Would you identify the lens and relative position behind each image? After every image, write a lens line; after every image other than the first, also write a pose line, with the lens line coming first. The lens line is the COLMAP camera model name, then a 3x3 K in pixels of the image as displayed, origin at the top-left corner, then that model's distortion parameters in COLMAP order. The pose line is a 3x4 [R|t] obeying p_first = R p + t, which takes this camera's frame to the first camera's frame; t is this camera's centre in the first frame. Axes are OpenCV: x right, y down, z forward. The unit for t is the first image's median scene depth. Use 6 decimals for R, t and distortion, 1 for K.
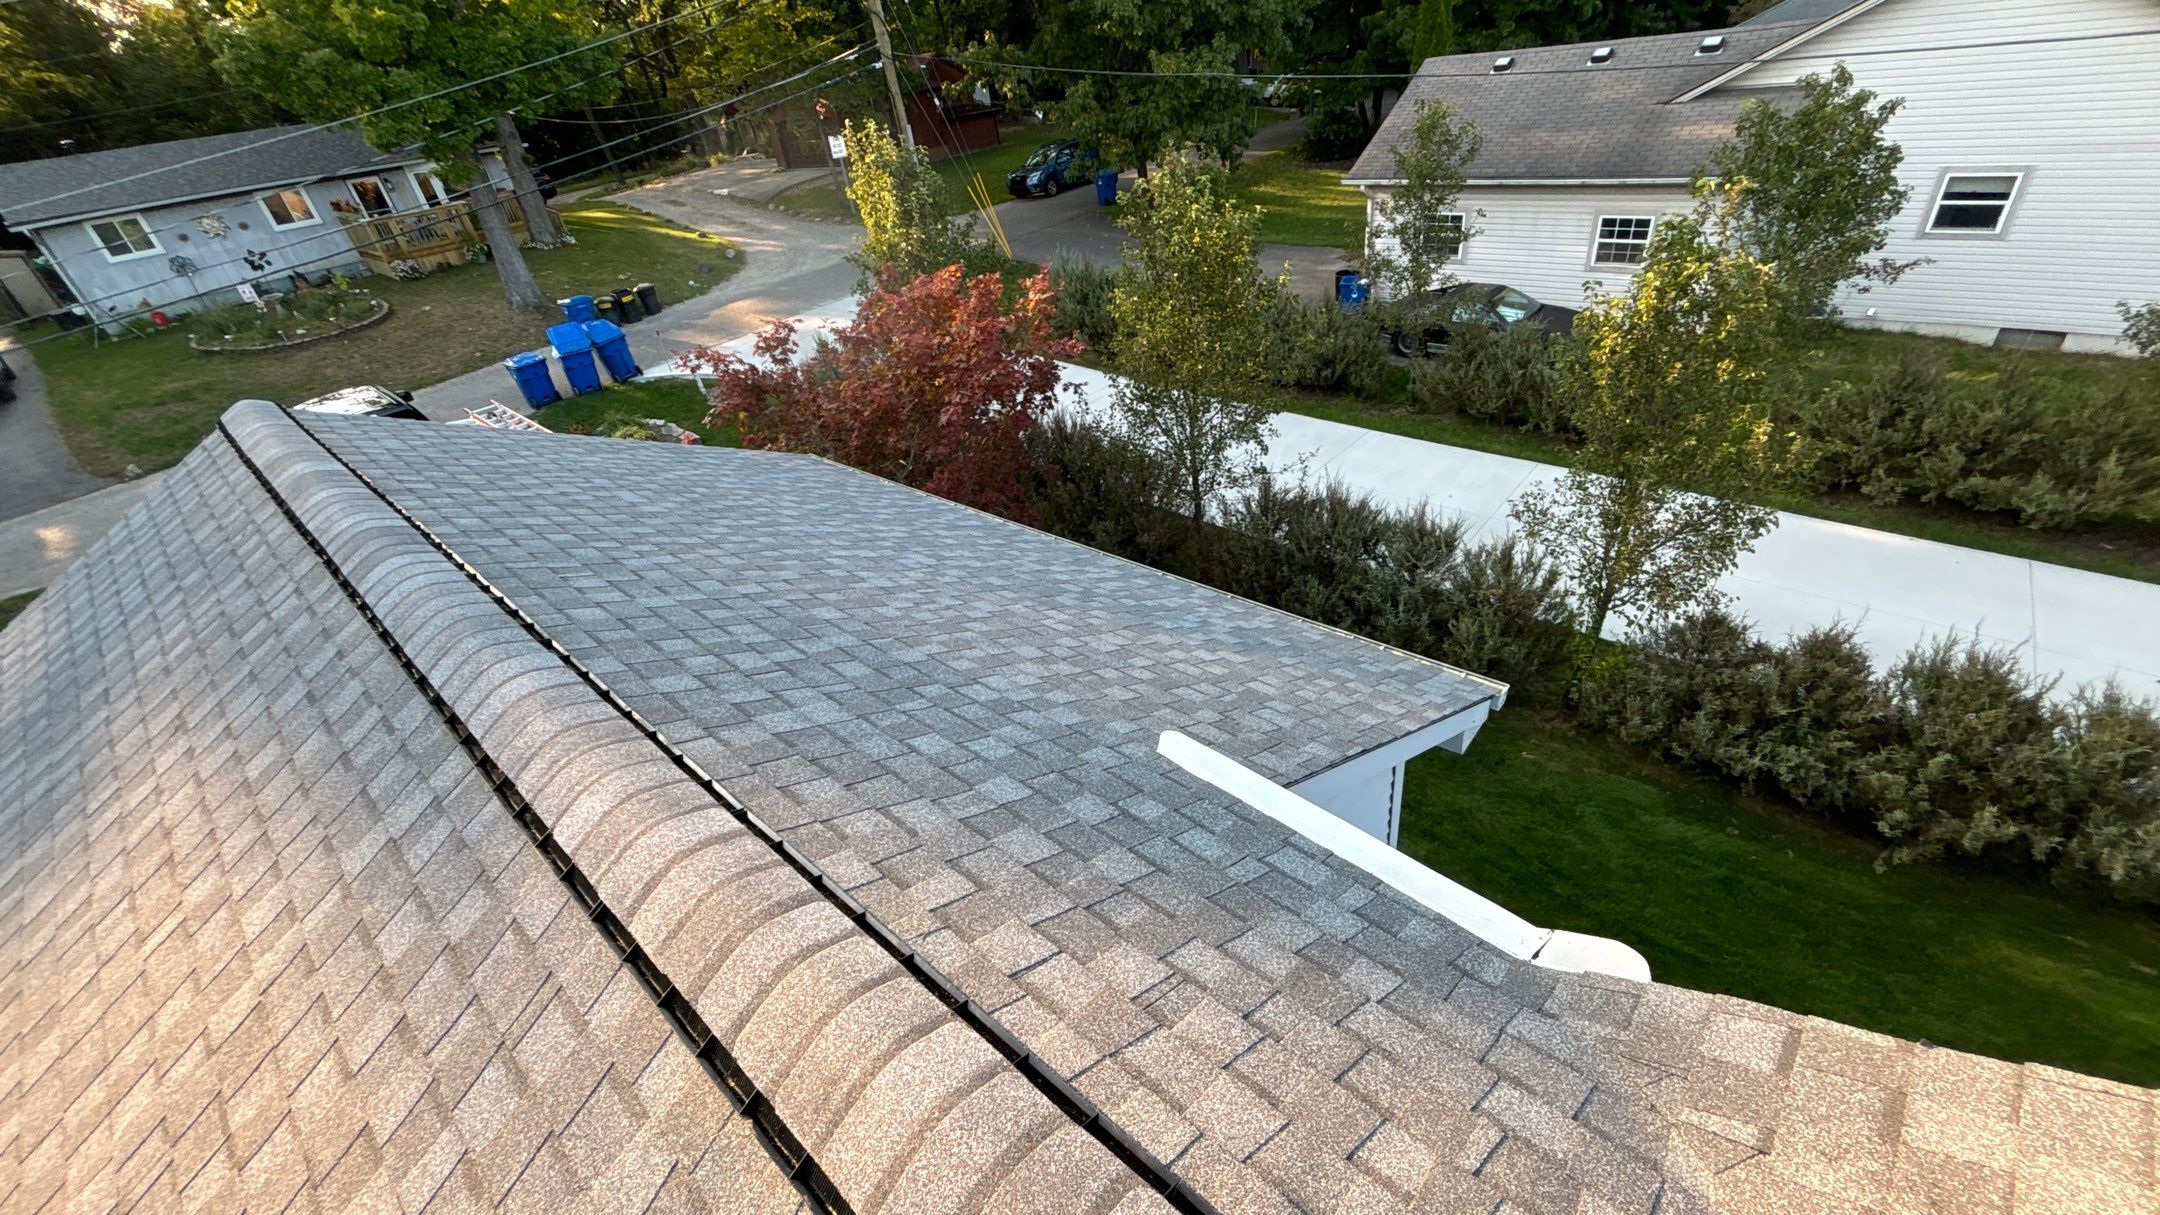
lens RADIAL K [[868.5, 0, 1078.4], [0, 868.5, 605.6], [0, 0, 1]] dist [-0.000244, -0.000106]
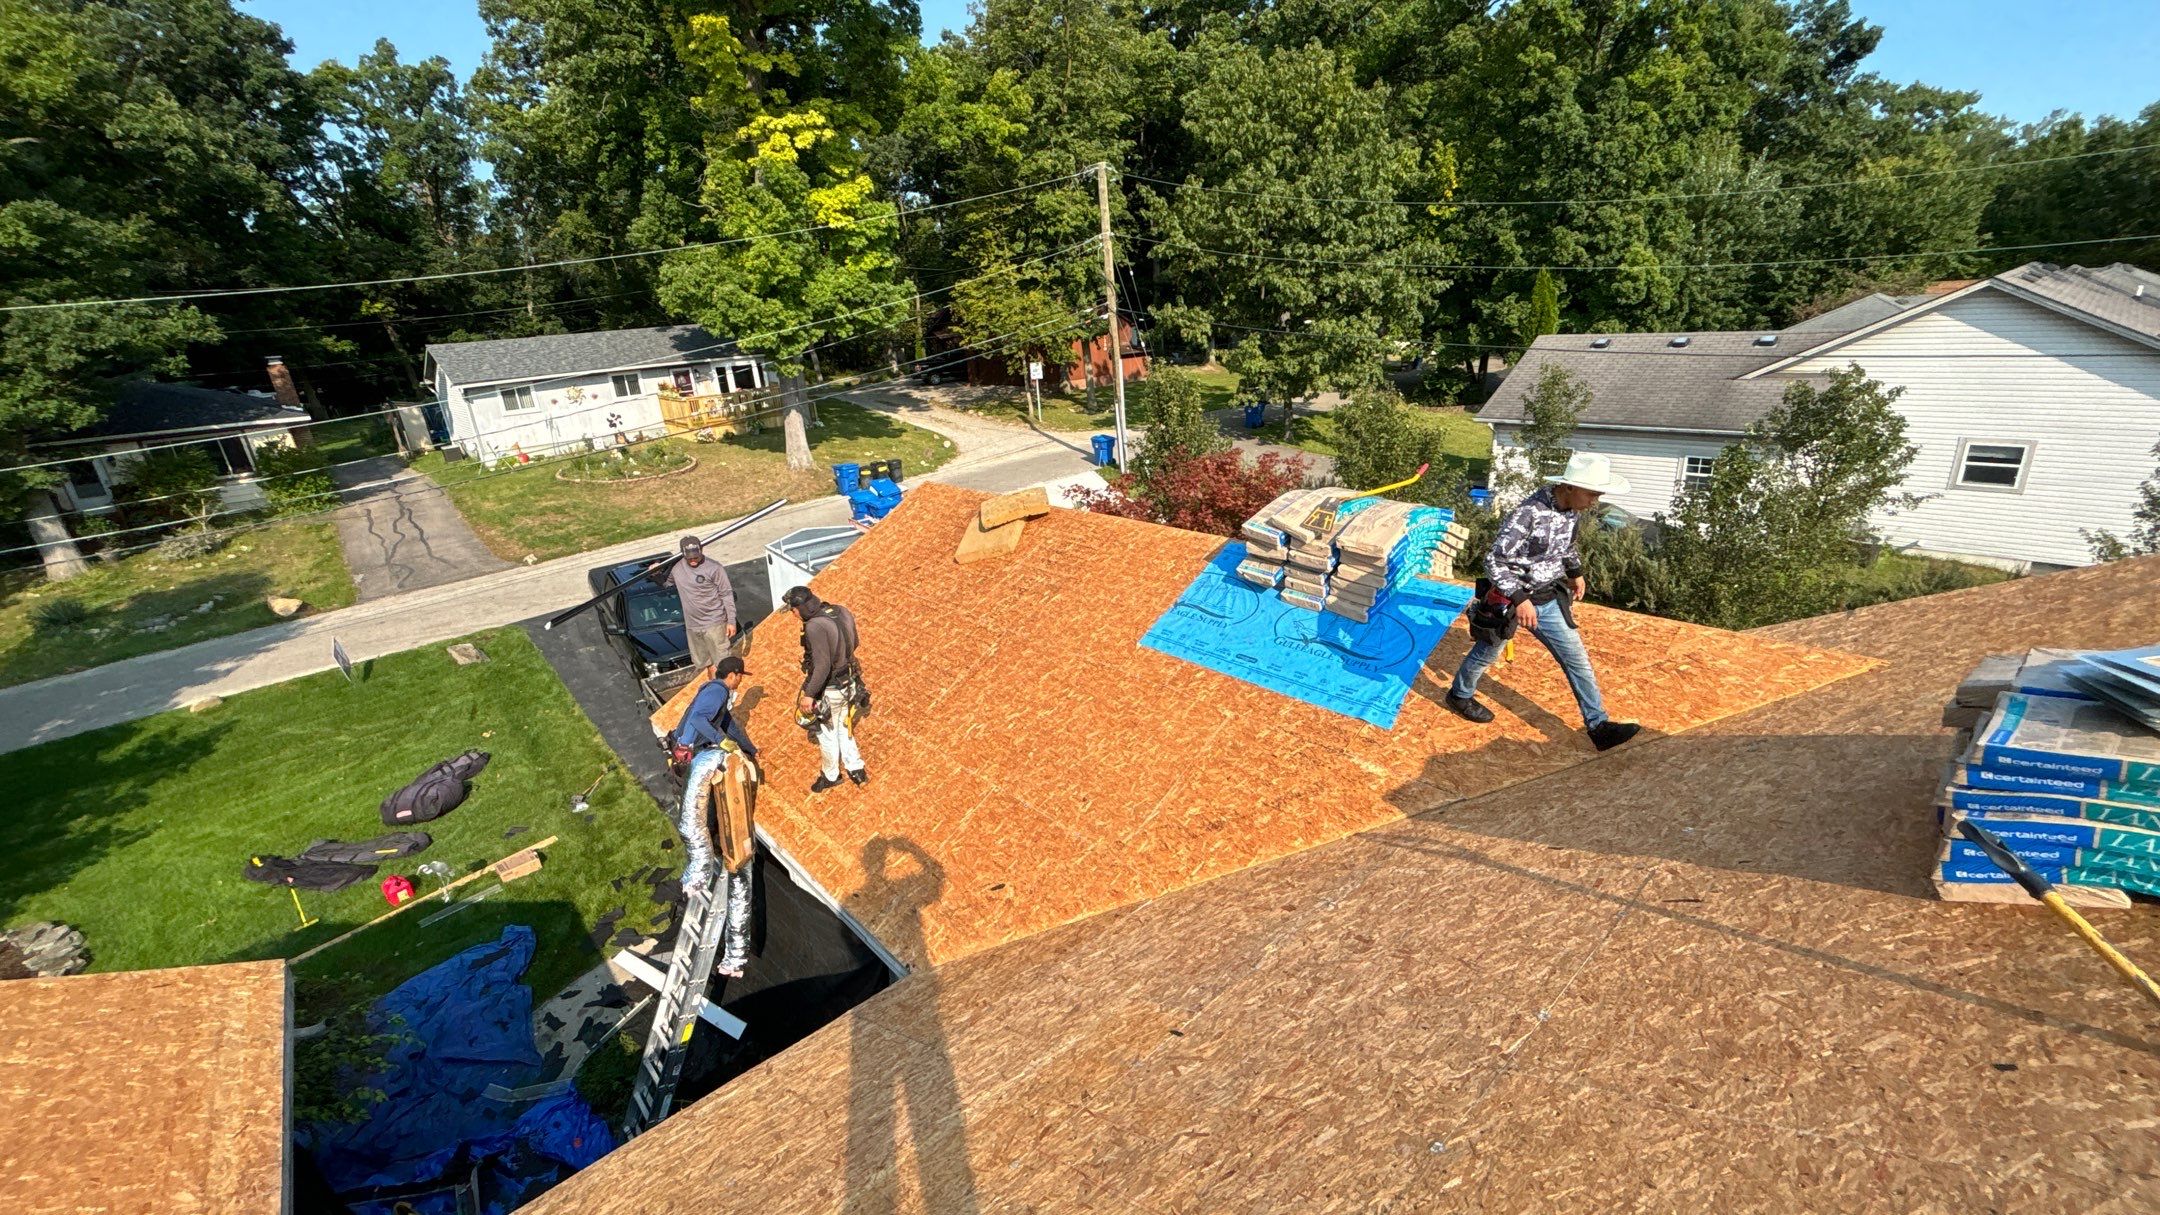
lens RADIAL K [[868.5, 0, 1082.5], [0, 868.5, 607.1], [0, 0, 1]] dist [-0.000244, -0.000106]
pose [[0.992151, 0.086147, -0.090639, -0.215368], [-0.104476, 0.969365, -0.222296, 0.211087], [0.068712, 0.230020, 0.970757, -0.369207]]
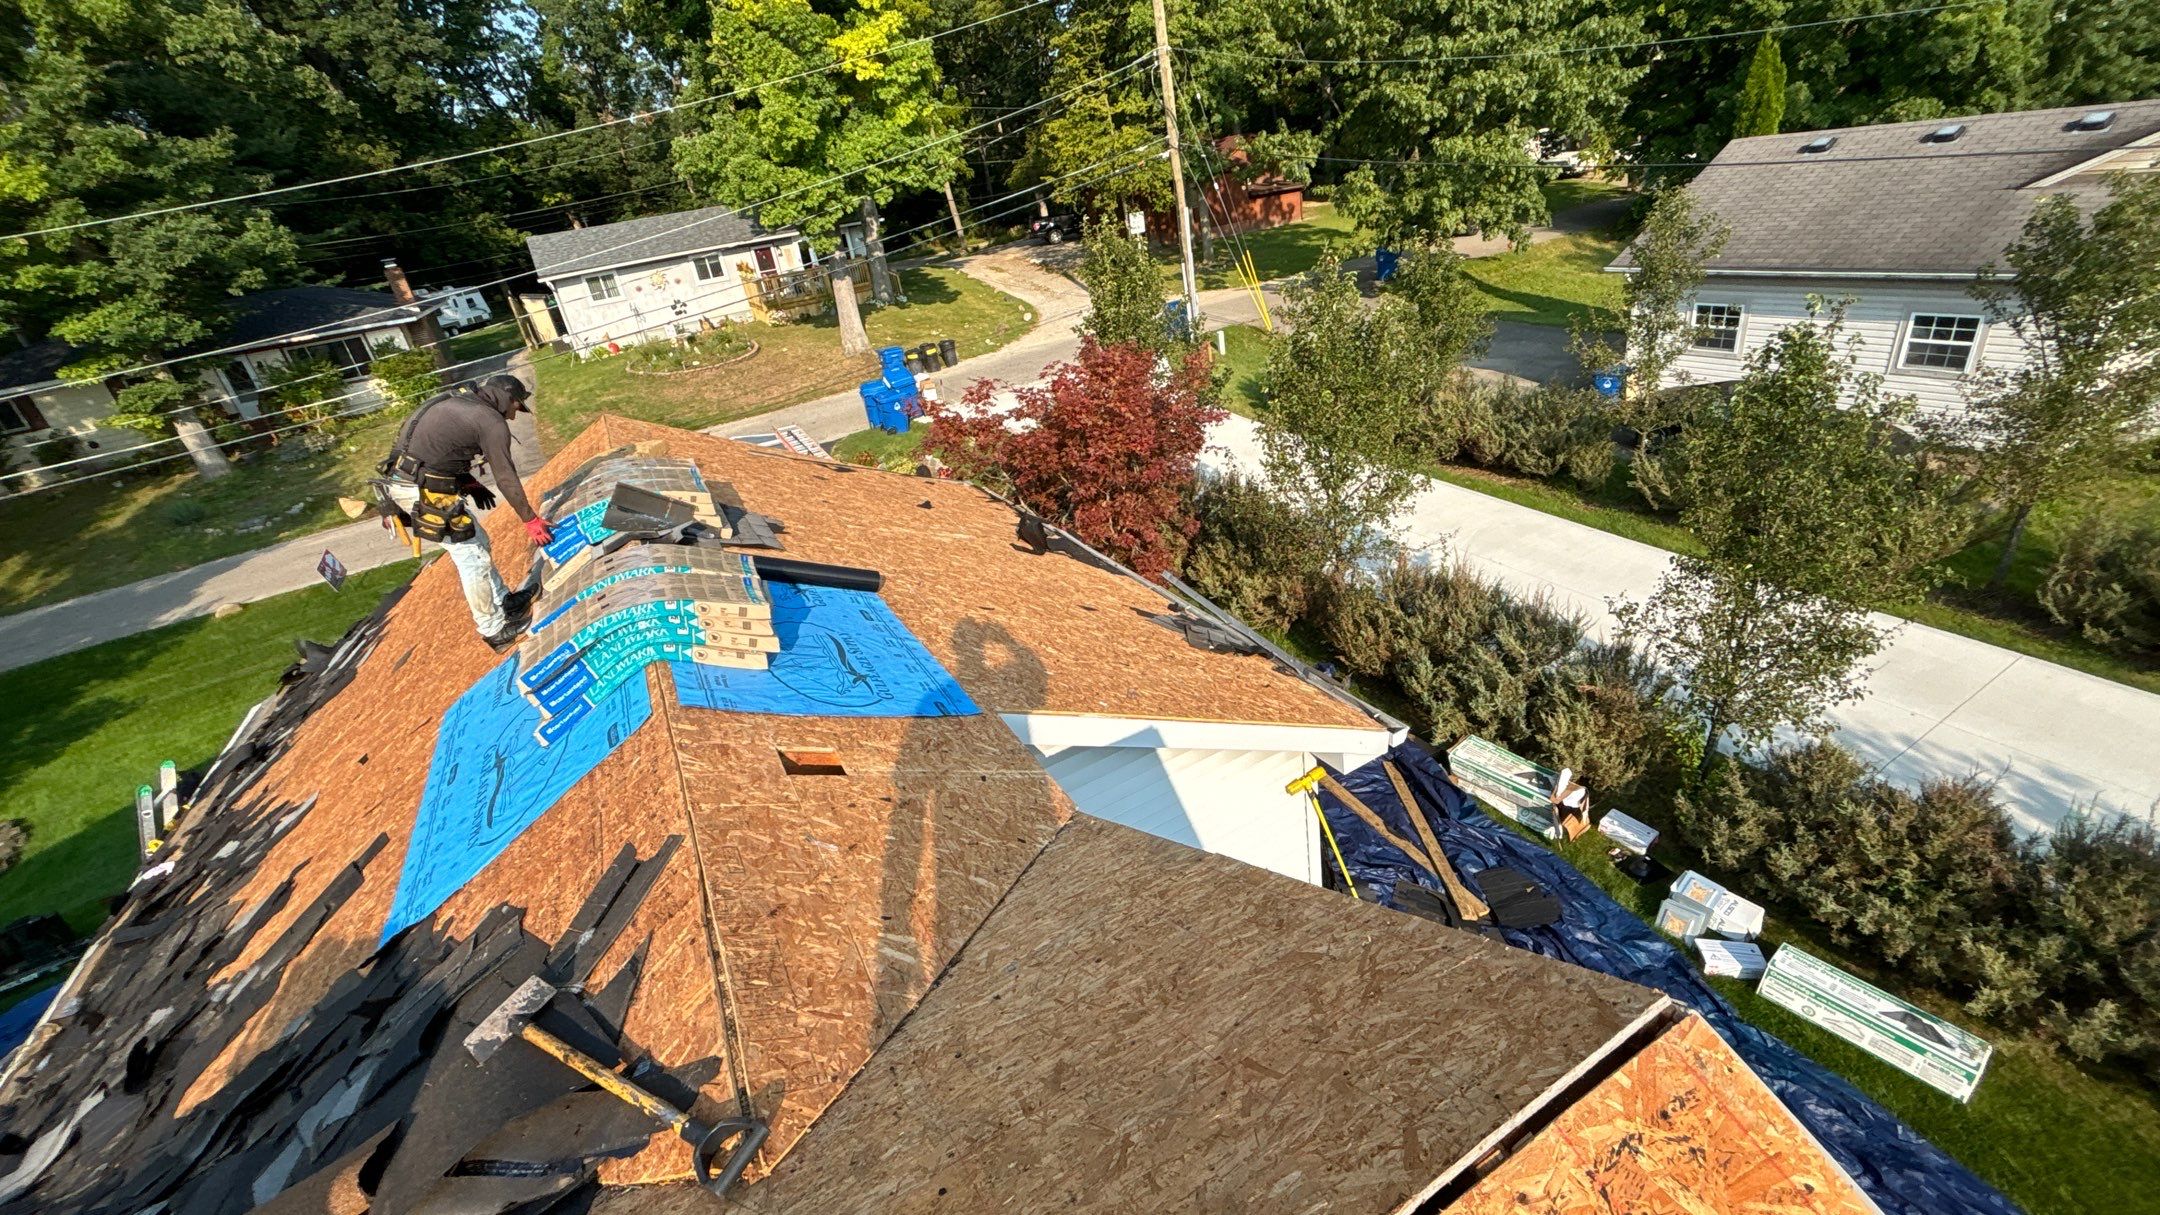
lens RADIAL K [[894.7, 0, 1077.4], [0, 894.7, 604.1], [0, 0, 1]] dist [-0.002385, 0.001360]
pose [[0.942322, 0.134505, -0.306493, 0.184023], [-0.156933, 0.986361, -0.049630, 0.025657], [0.295637, 0.094866, 0.950578, -0.115834]]
